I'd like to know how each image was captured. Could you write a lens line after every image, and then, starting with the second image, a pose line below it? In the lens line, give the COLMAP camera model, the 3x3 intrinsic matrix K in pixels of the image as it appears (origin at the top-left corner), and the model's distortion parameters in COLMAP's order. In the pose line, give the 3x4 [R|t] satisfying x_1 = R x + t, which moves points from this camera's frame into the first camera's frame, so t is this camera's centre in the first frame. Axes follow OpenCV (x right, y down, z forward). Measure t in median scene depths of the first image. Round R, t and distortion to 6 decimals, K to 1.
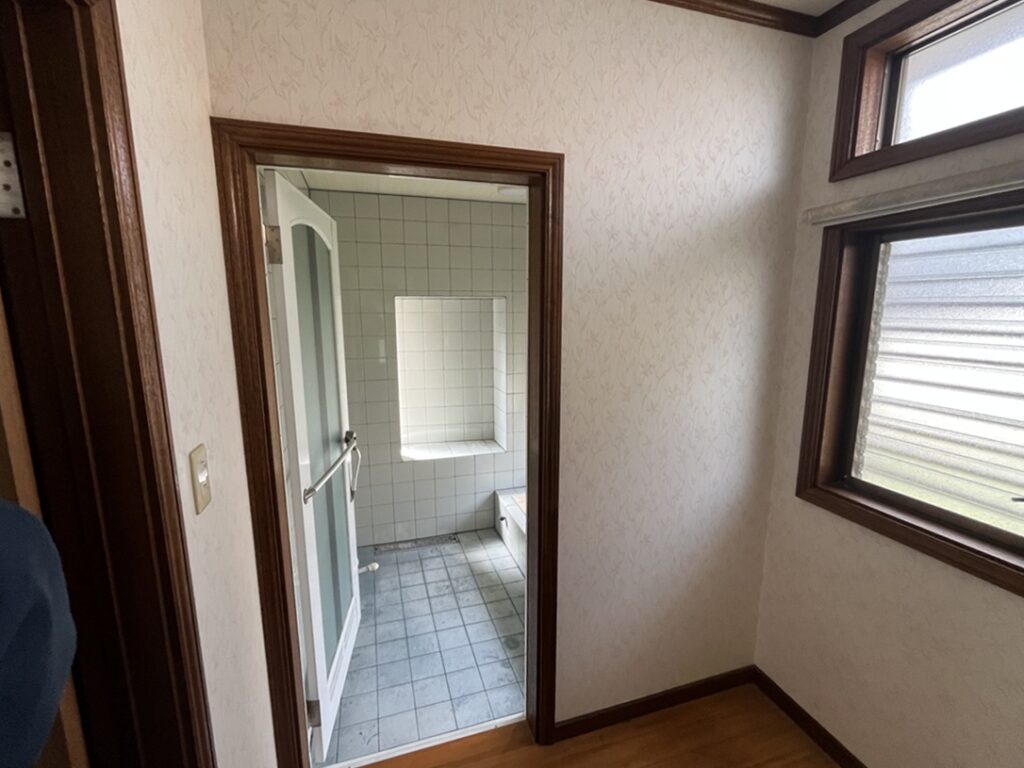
lens RADIAL K [[454.9, 0, 514.3], [0, 454.9, 386.1], [0, 0, 1]] dist [-0.002440, -0.000133]
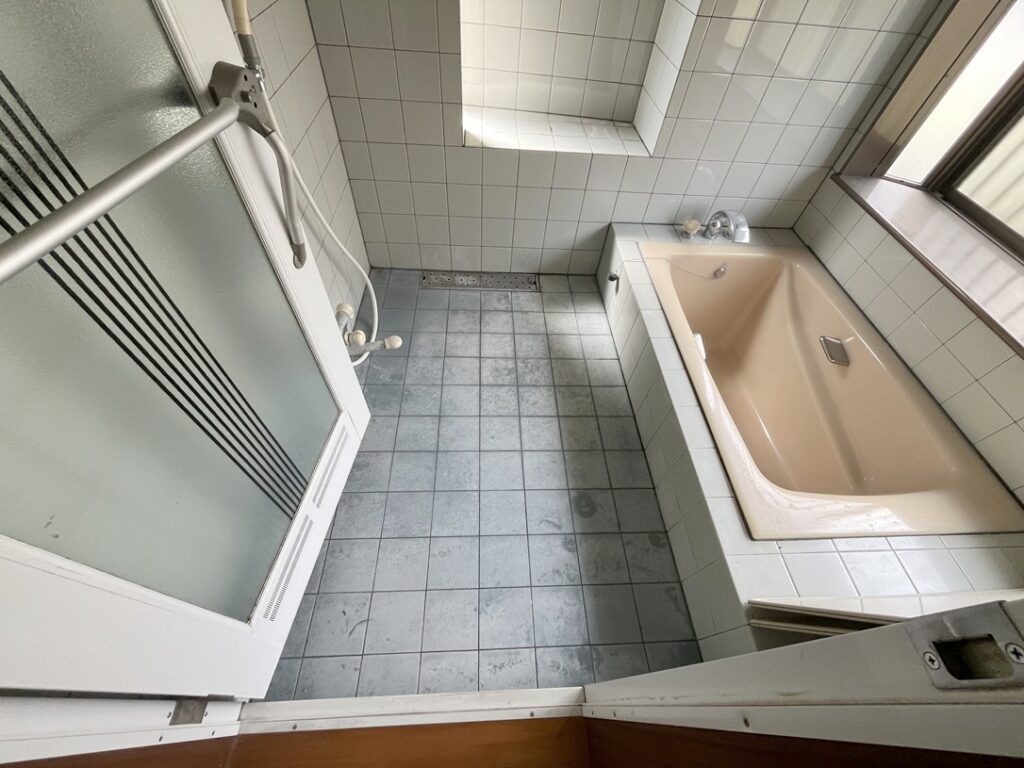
lens RADIAL K [[415.9, 0, 513.0], [0, 415.9, 384.0], [0, 0, 1]] dist [-0.000534, -0.000521]
pose [[0.962786, 0.247114, -0.109443, -0.066838], [-0.111674, 0.732511, 0.671533, 0.034398], [0.246113, -0.634321, 0.732847, 0.513364]]
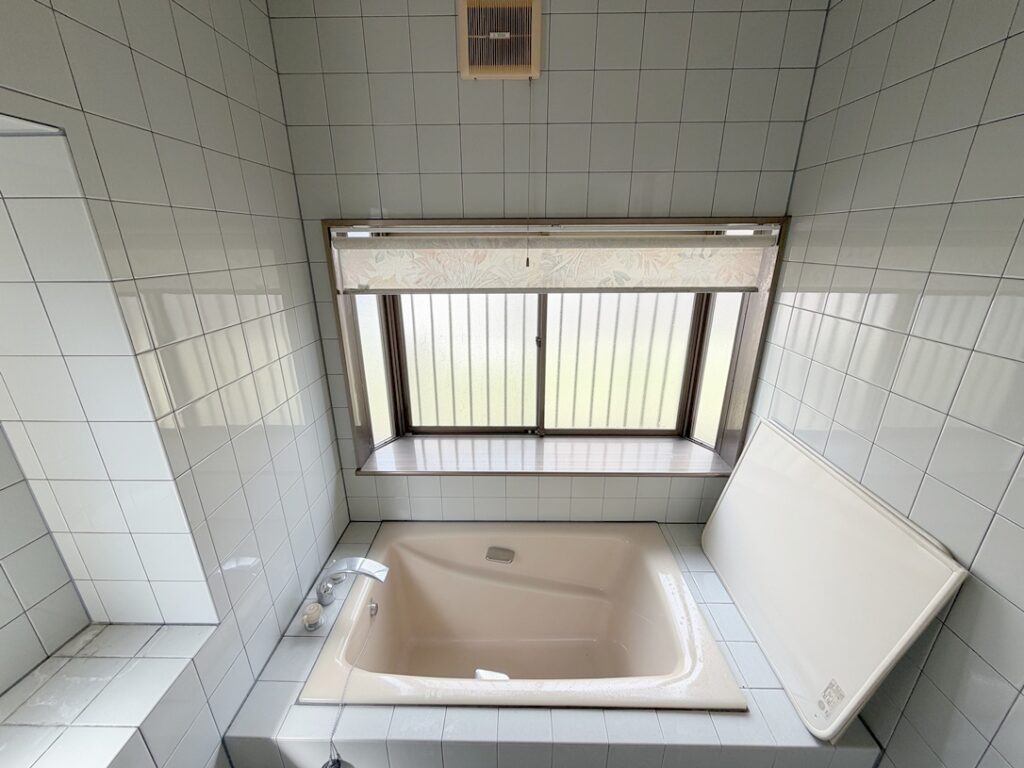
lens RADIAL K [[407.5, 0, 510.4], [0, 407.5, 383.2], [0, 0, 1]] dist [0.002055, -0.000705]
pose [[0.319822, -0.310916, 0.895011, -0.207155], [0.162066, 0.948655, 0.271639, -0.100041], [-0.933514, 0.058175, 0.353790, 0.806792]]
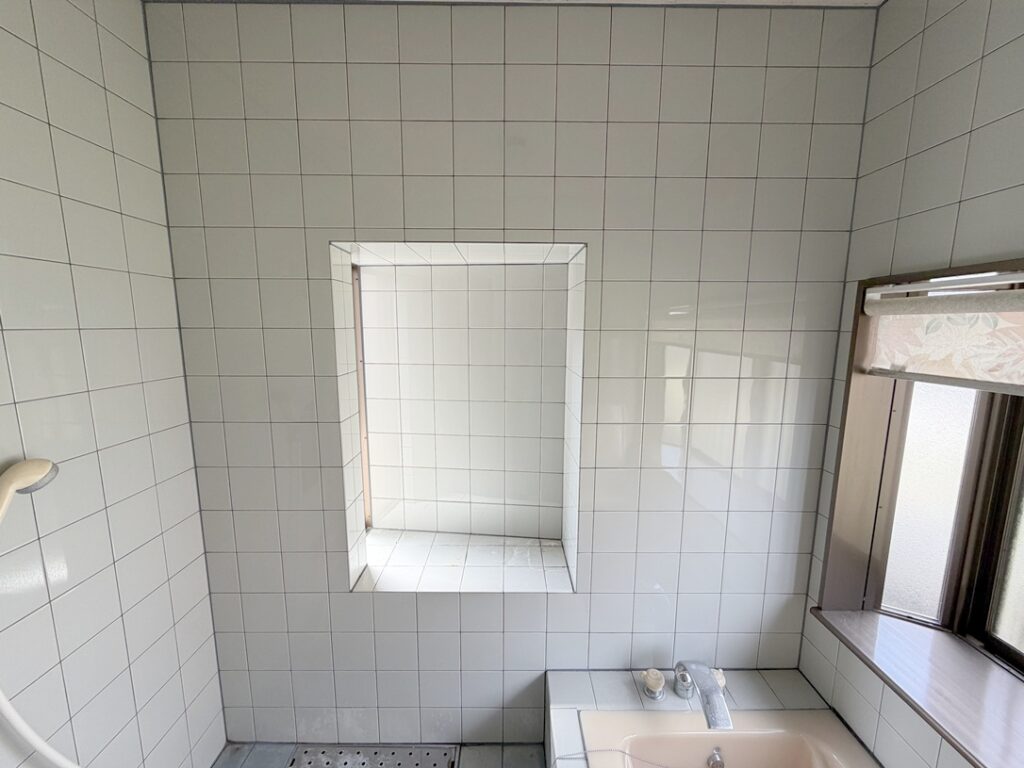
lens RADIAL K [[407.5, 0, 512.2], [0, 407.5, 383.7], [0, 0, 1]] dist [0.002055, -0.000705]
pose [[0.955043, 0.049599, -0.292289, 0.037023], [-0.056949, 0.998238, -0.016685, -0.063877], [0.290946, 0.032580, 0.956185, 0.711950]]
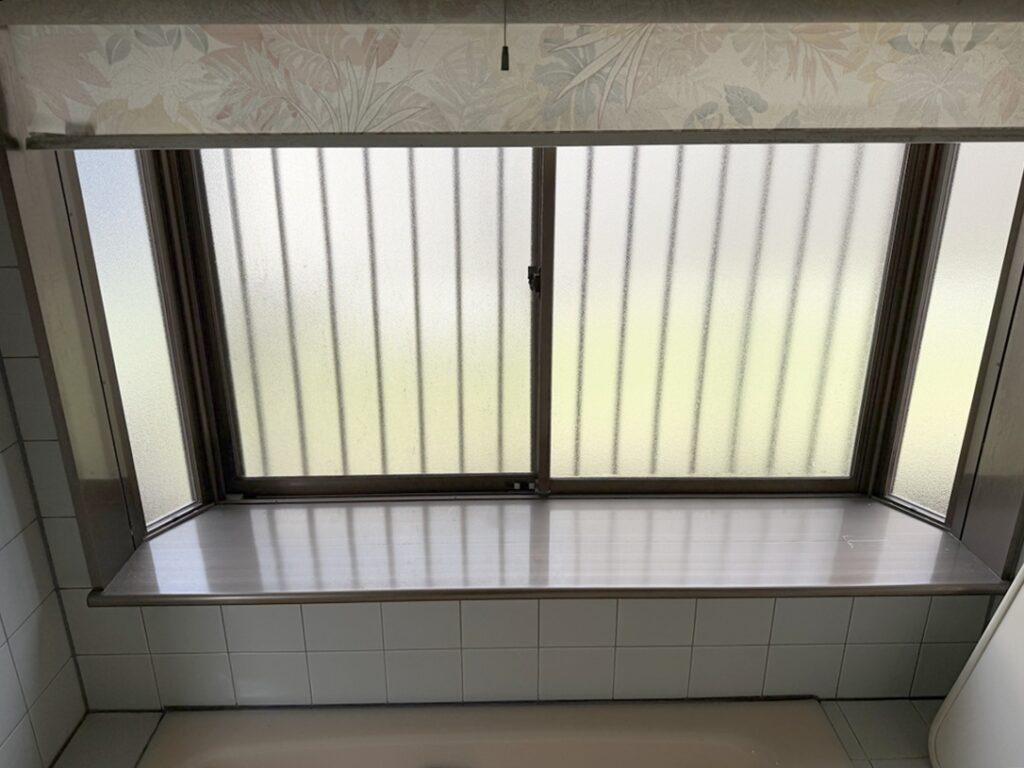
lens RADIAL K [[734.7, 0, 504.0], [0, 734.7, 387.1], [0, 0, 1]] dist [0.024145, -0.021940]
pose [[0.290787, -0.325692, 0.899648, -0.059972], [0.164110, 0.943323, 0.288459, -0.053142], [-0.942608, 0.063761, 0.327756, 0.854927]]
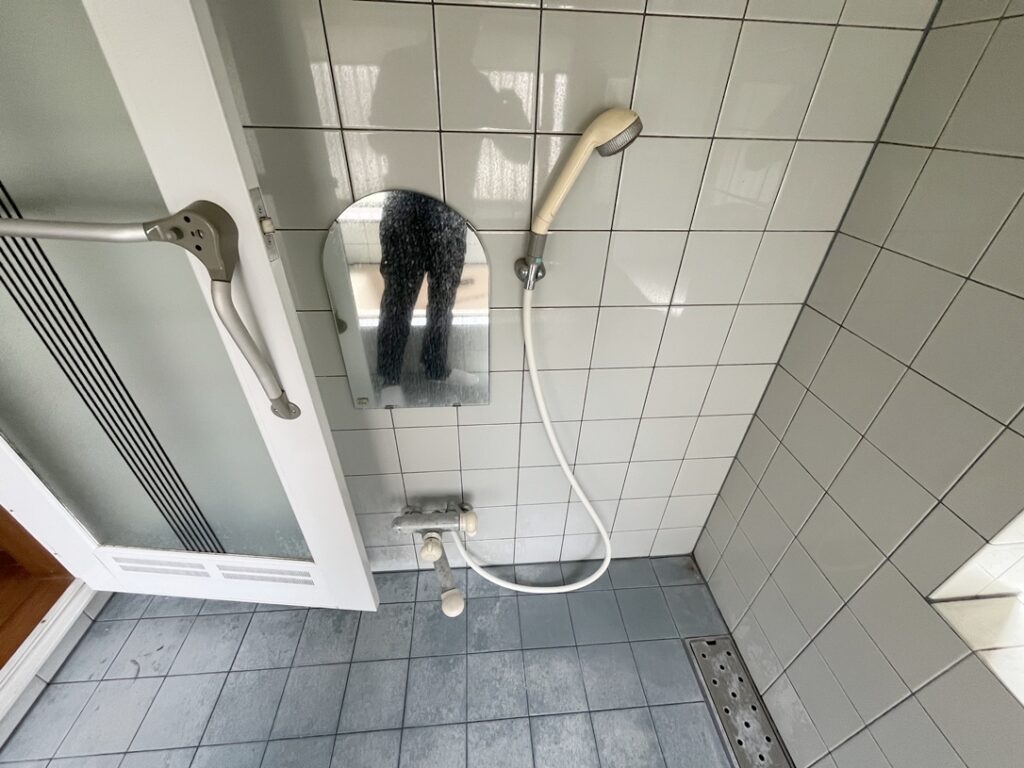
lens RADIAL K [[415.9, 0, 509.1], [0, 415.9, 385.4], [0, 0, 1]] dist [-0.000534, -0.000521]
pose [[-0.220546, 0.548401, -0.806607, -0.107205], [-0.190142, 0.786932, 0.587013, 0.003463], [0.956664, 0.282834, -0.069281, 0.891807]]
